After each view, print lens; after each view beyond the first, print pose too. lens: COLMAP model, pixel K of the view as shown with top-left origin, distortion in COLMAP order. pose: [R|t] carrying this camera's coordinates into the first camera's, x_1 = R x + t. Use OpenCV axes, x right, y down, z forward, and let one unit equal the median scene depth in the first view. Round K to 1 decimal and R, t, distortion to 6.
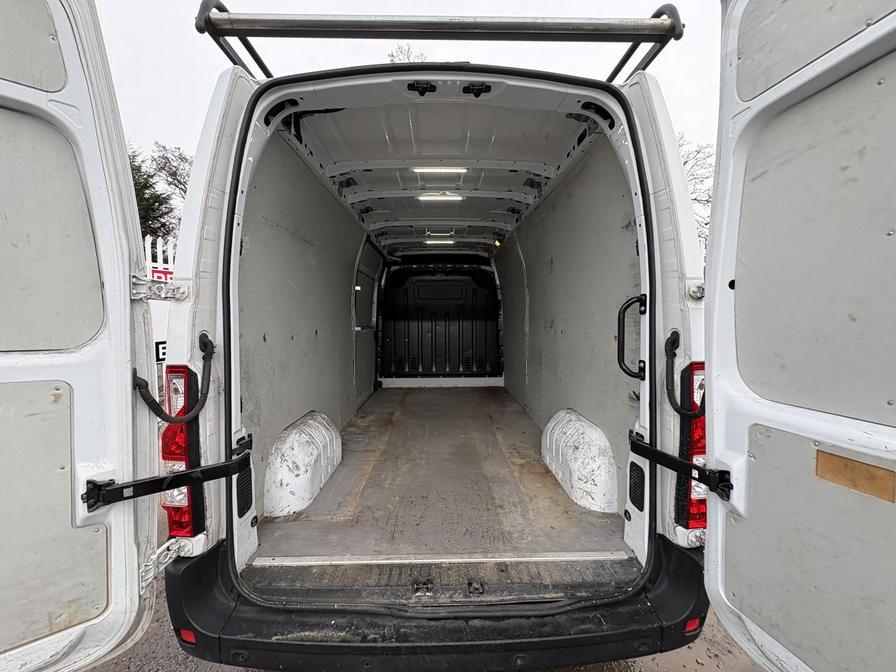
lens RADIAL K [[356.2, 0, 448.1], [0, 356.2, 335.6], [0, 0, 1]] dist [-0.000370, -0.000171]
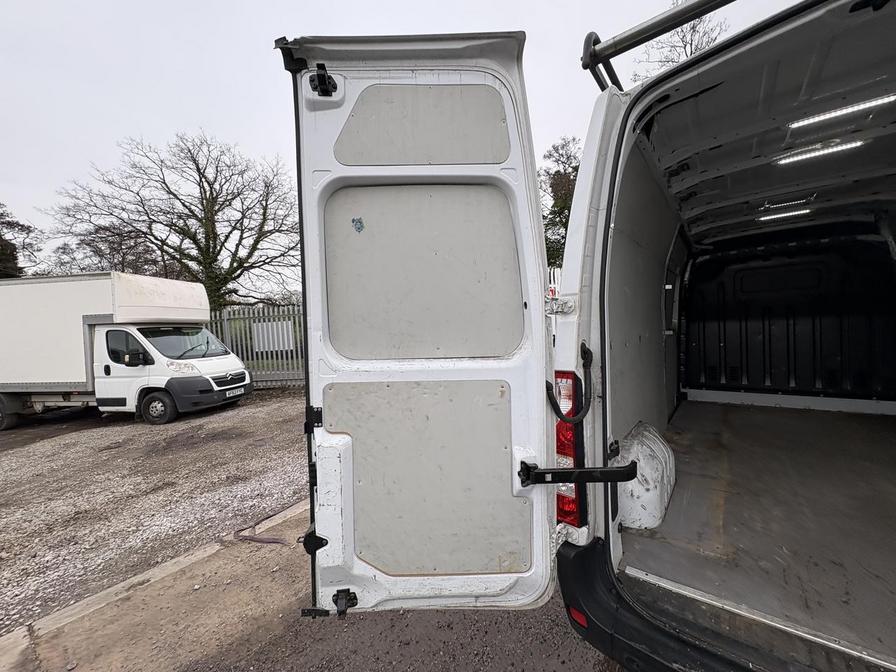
lens RADIAL K [[356.2, 0, 448.1], [0, 356.2, 335.6], [0, 0, 1]] dist [-0.000370, -0.000171]
pose [[0.768671, -0.015113, -0.639466, -0.307818], [0.010233, 0.999883, -0.011330, -0.020154], [0.639563, 0.002166, 0.768736, -0.105669]]
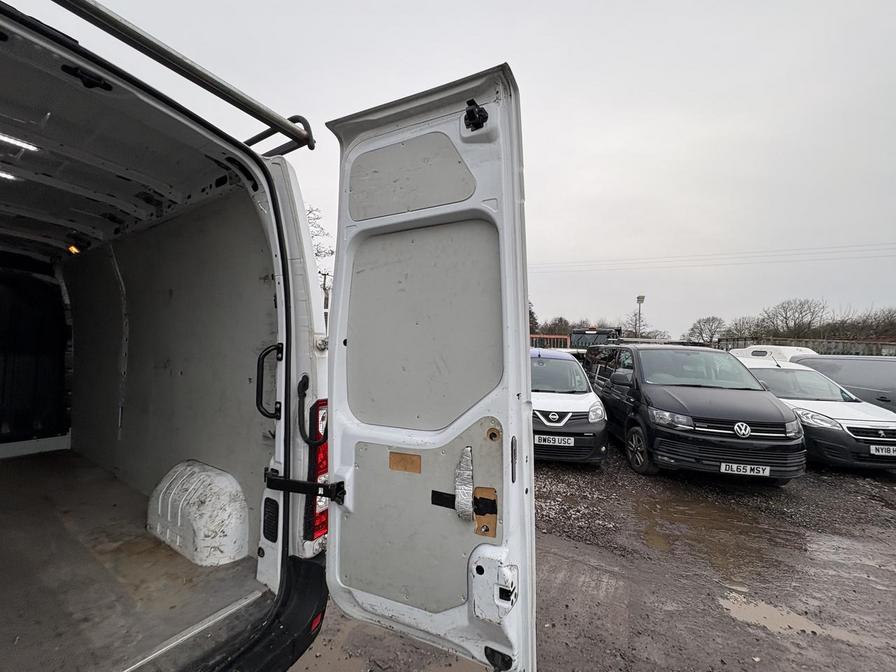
lens RADIAL K [[359.3, 0, 443.2], [0, 359.3, 334.2], [0, 0, 1]] dist [0.000126, -0.000269]
pose [[0.561105, 0.054691, 0.825936, -0.109307], [0.019802, 0.996642, -0.079448, -0.041585], [-0.827507, 0.060934, 0.558138, -0.074745]]
